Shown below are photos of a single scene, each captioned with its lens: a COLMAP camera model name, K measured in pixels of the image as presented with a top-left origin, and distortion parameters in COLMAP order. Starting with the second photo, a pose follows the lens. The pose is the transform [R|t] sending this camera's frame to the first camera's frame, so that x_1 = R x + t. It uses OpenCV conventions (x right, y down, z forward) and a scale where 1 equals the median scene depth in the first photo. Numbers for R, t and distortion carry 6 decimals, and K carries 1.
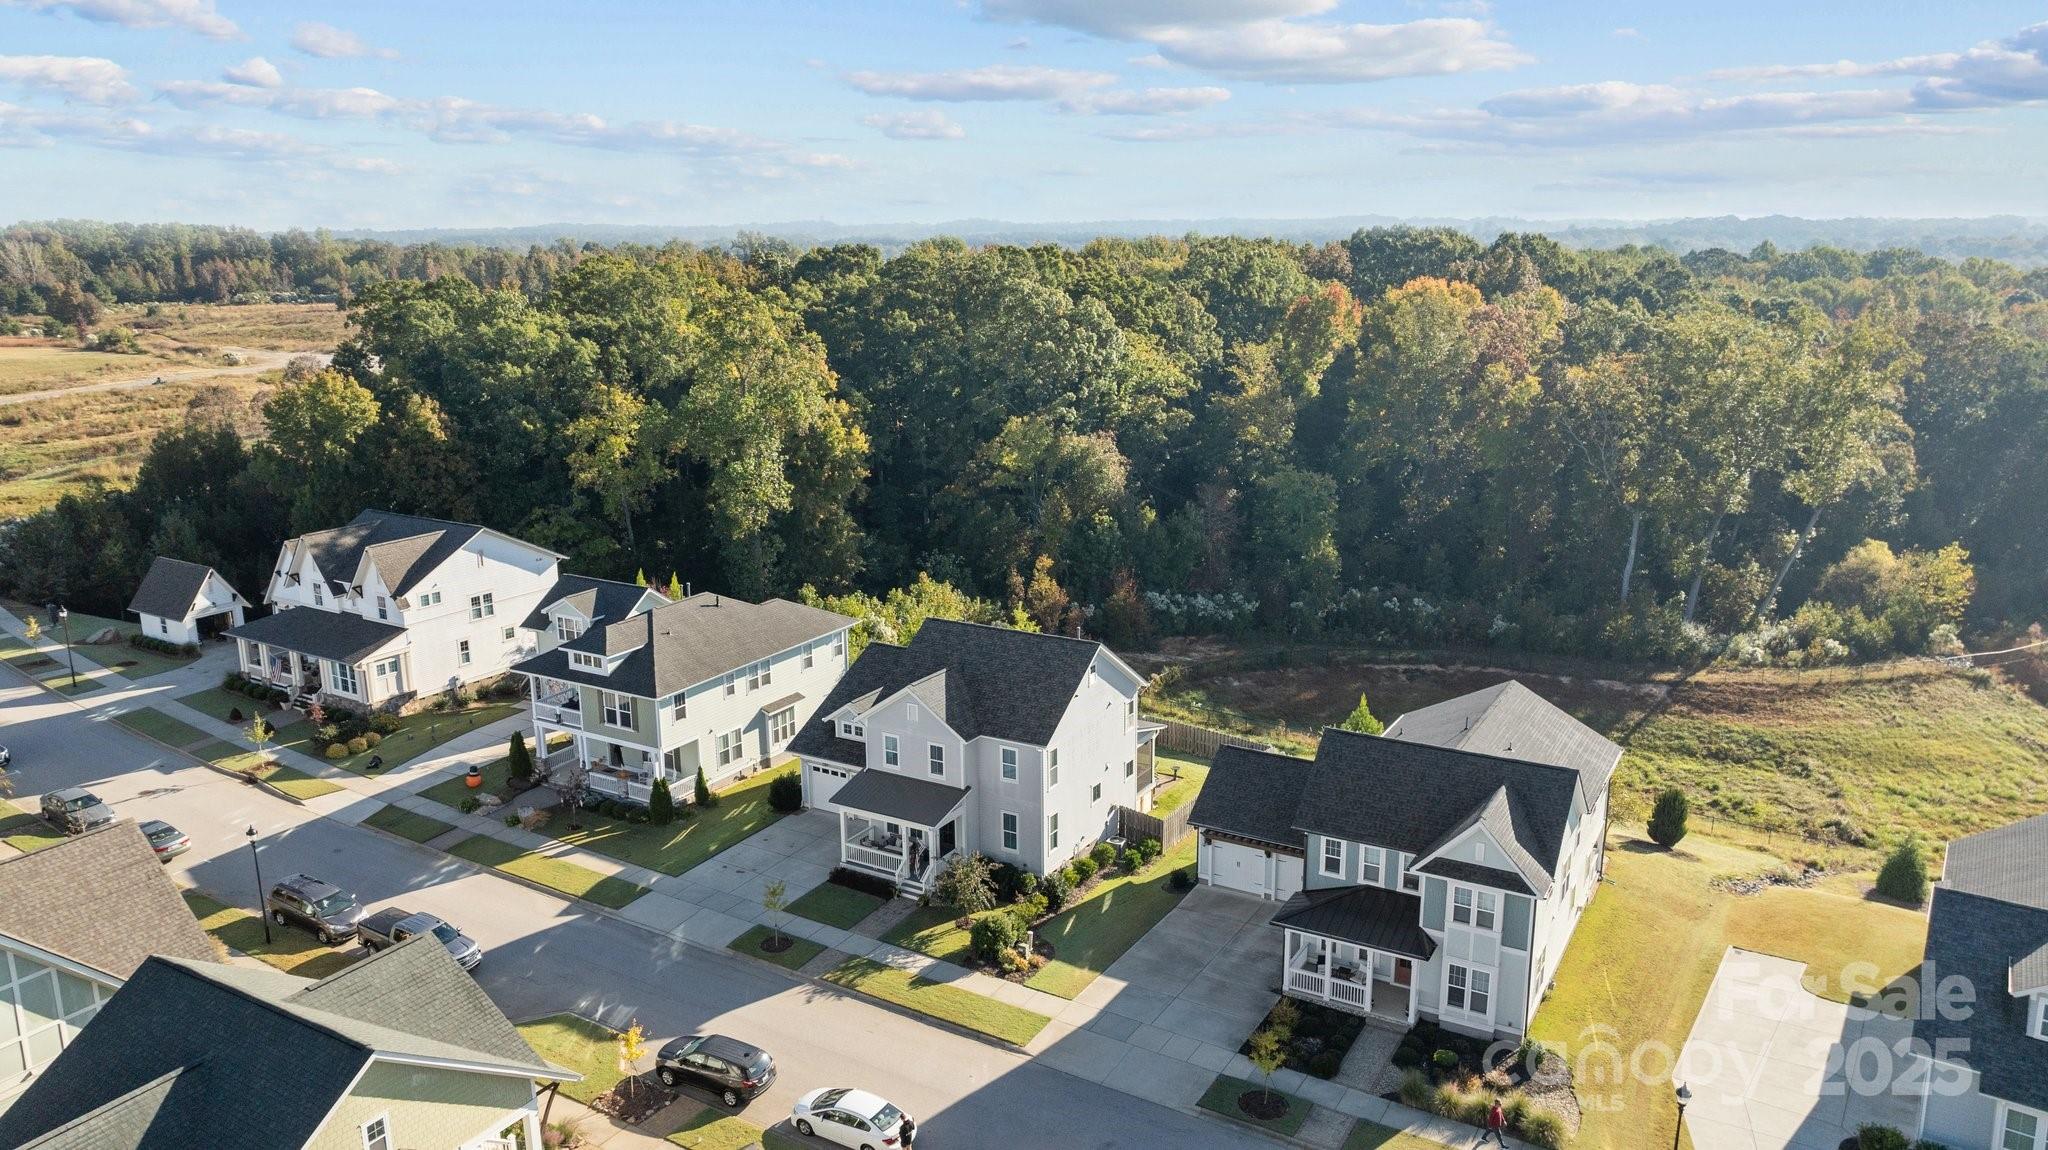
lens RADIAL K [[1452.1, 0, 1006.9], [0, 1452.1, 581.9], [0, 0, 1]] dist [-0.028788, 0.031775]
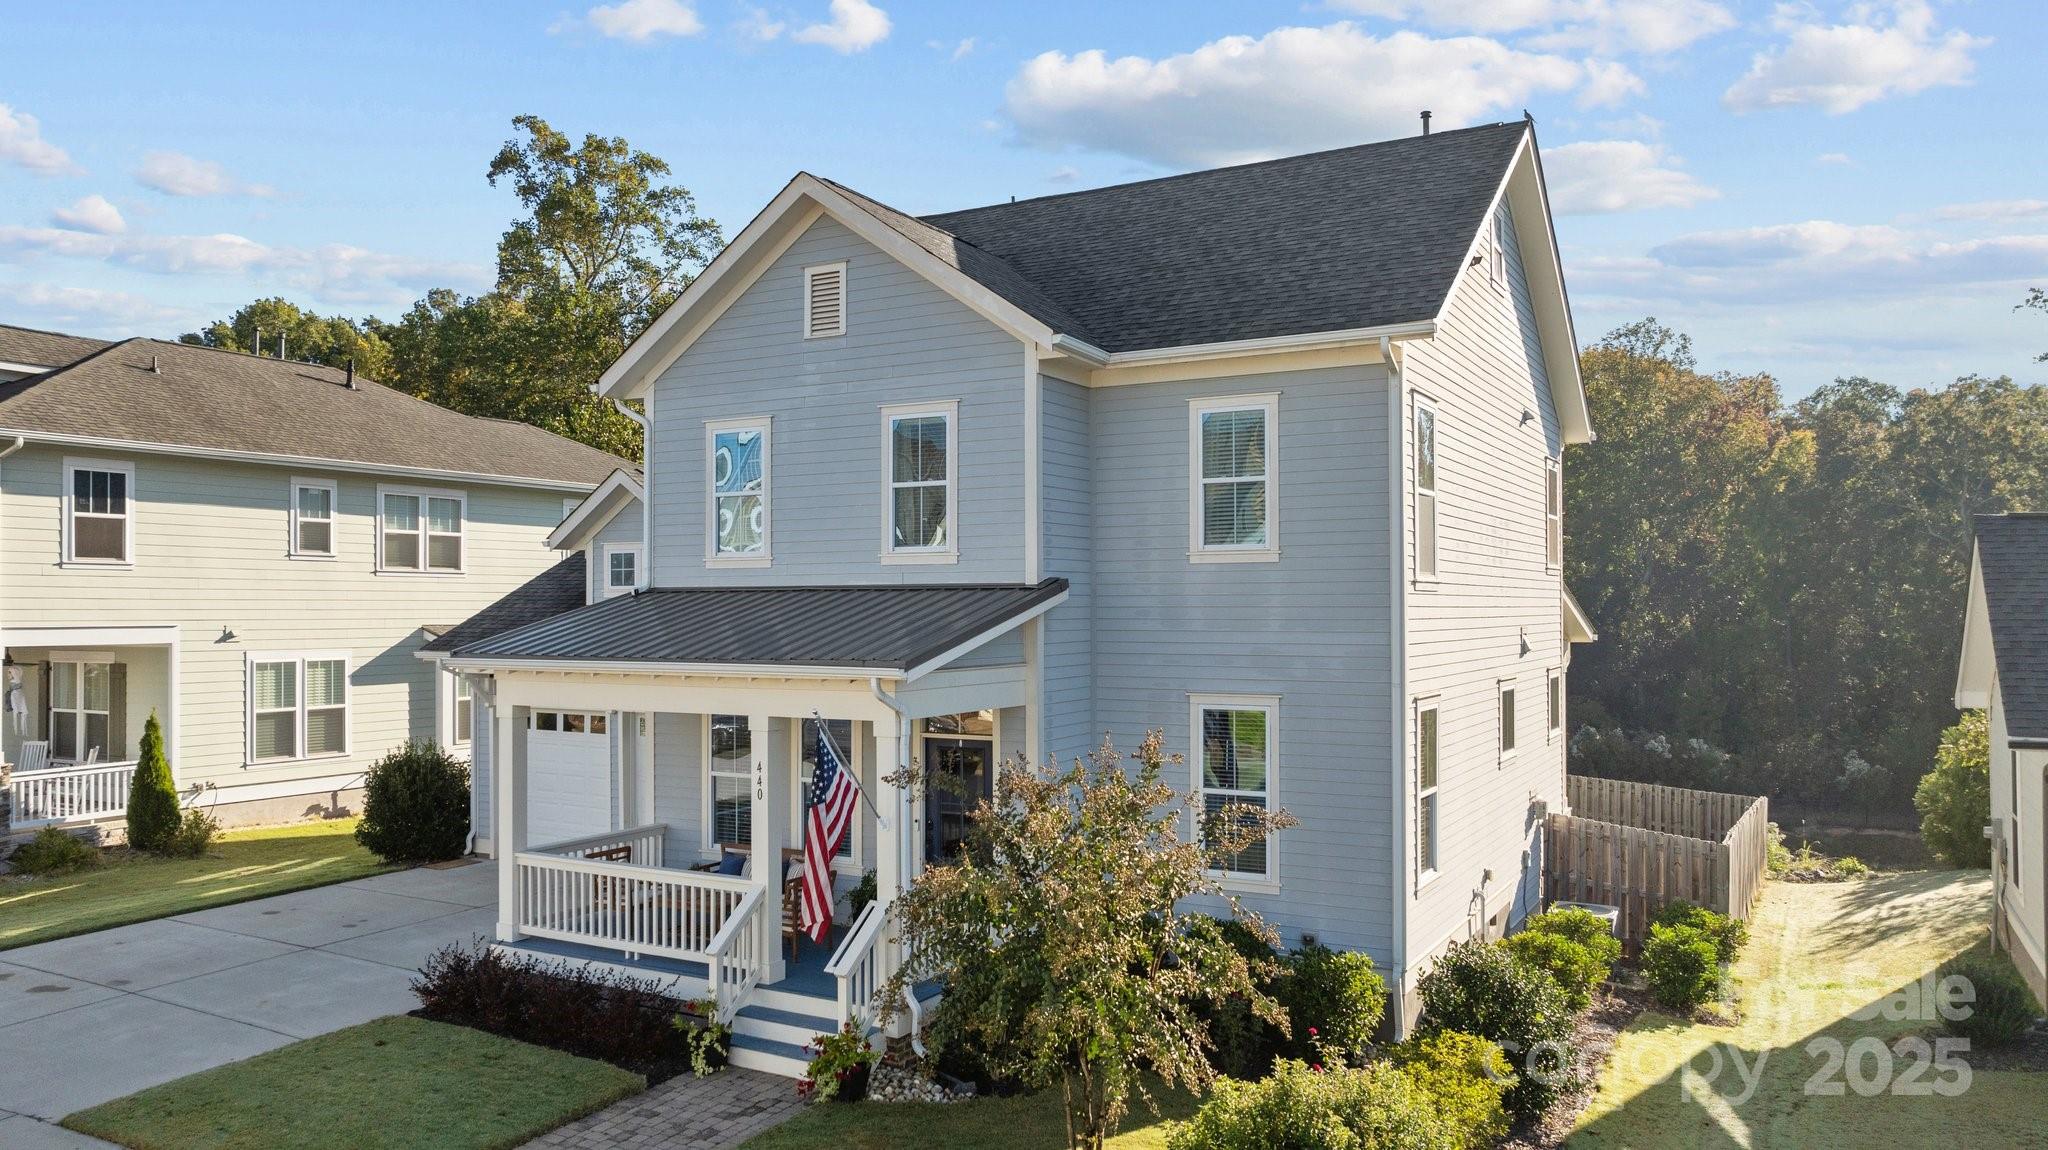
lens RADIAL K [[1452.1, 0, 1024.0], [0, 1452.1, 581.3], [0, 0, 1]] dist [-0.028788, 0.031775]
pose [[0.999699, 0.003790, 0.024255, -0.033379], [0.002405, 0.968132, -0.250430, 0.179266], [-0.024431, 0.250413, 0.967831, 0.703109]]
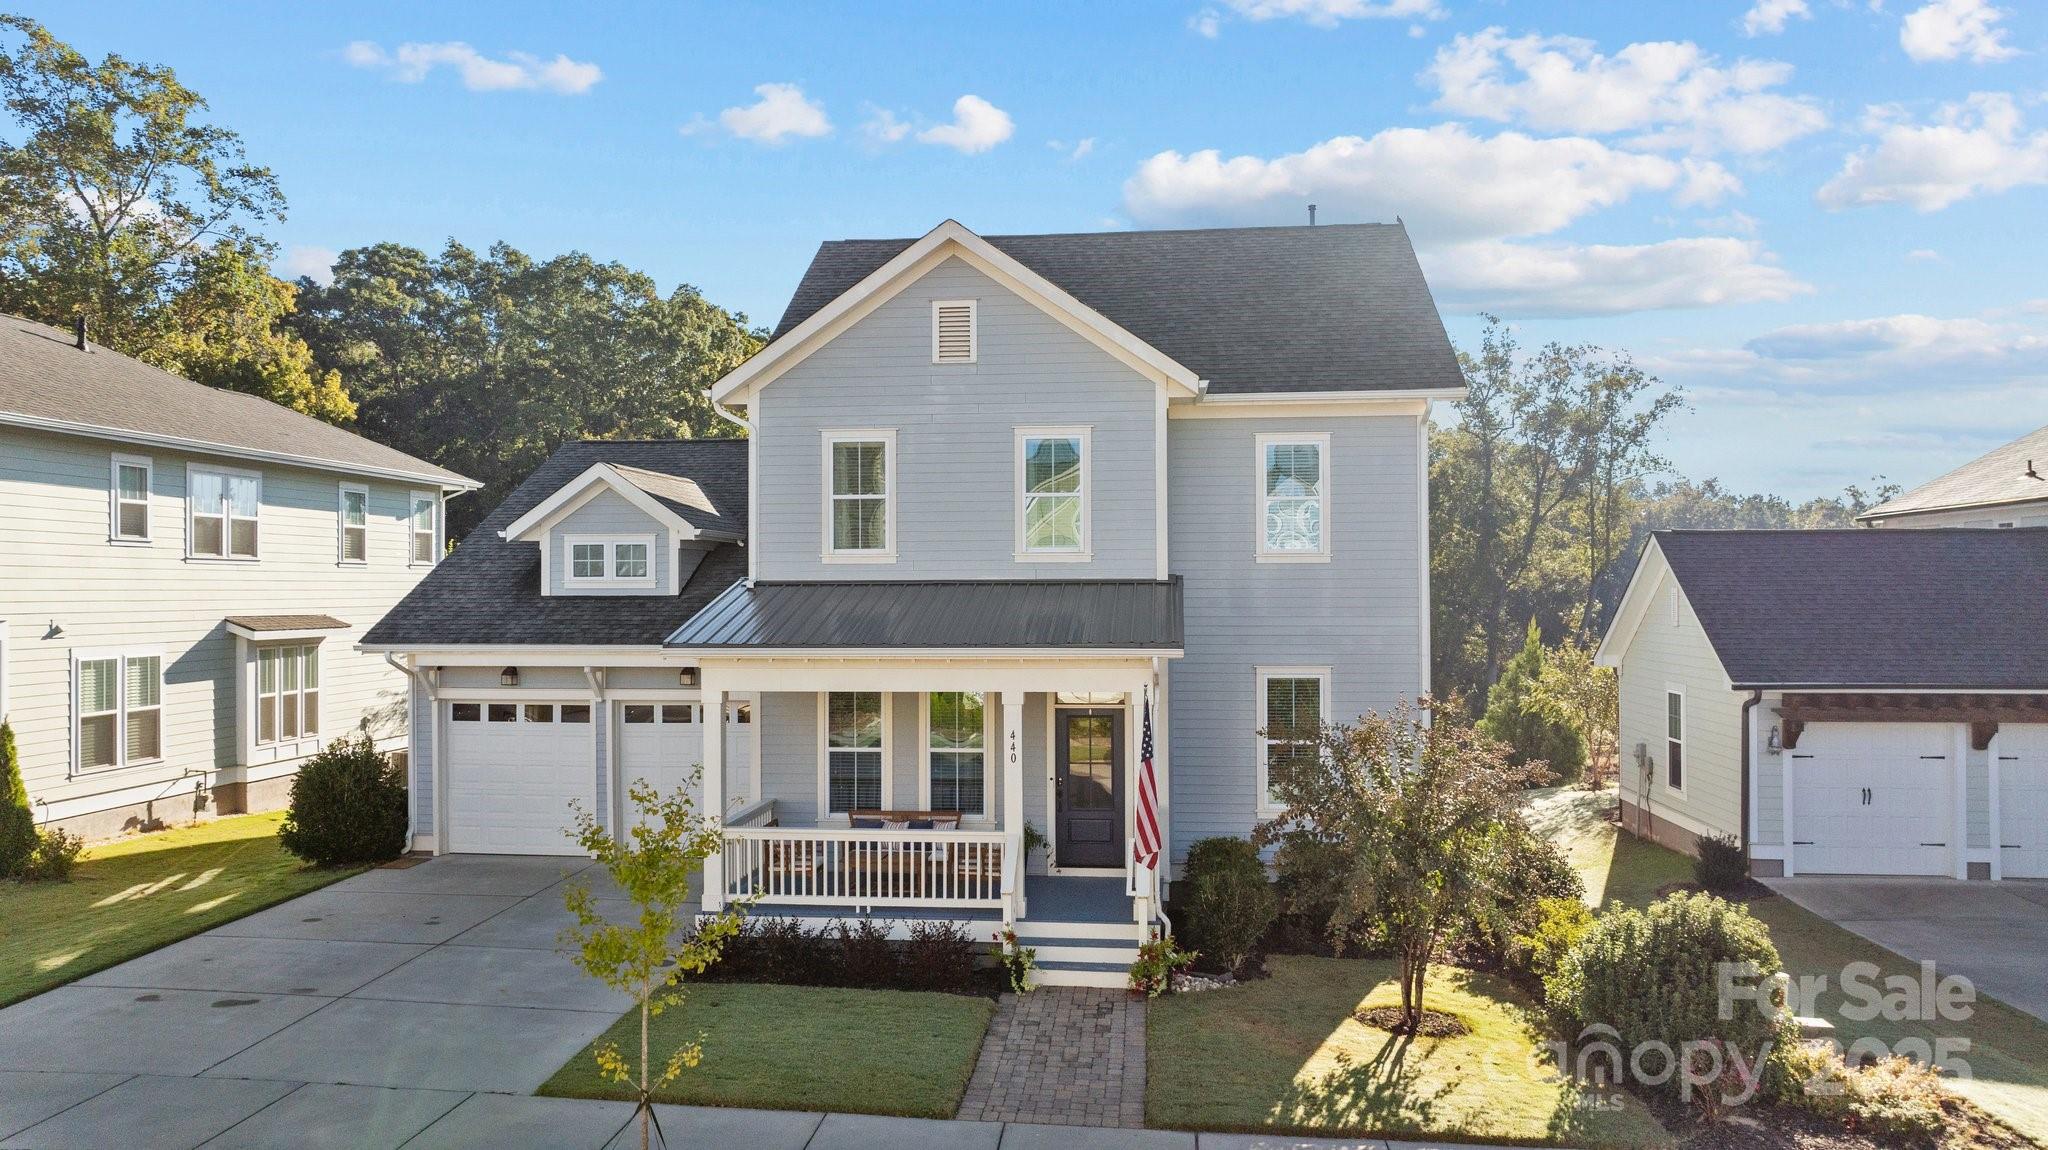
lens RADIAL K [[1452.1, 0, 1018.2], [0, 1452.1, 558.2], [0, 0, 1]] dist [-0.028788, 0.031775]
pose [[0.906949, 0.011147, 0.421092, -0.156401], [0.096815, 0.967373, -0.234128, 0.181354], [-0.409963, 0.253110, 0.876280, 0.689782]]
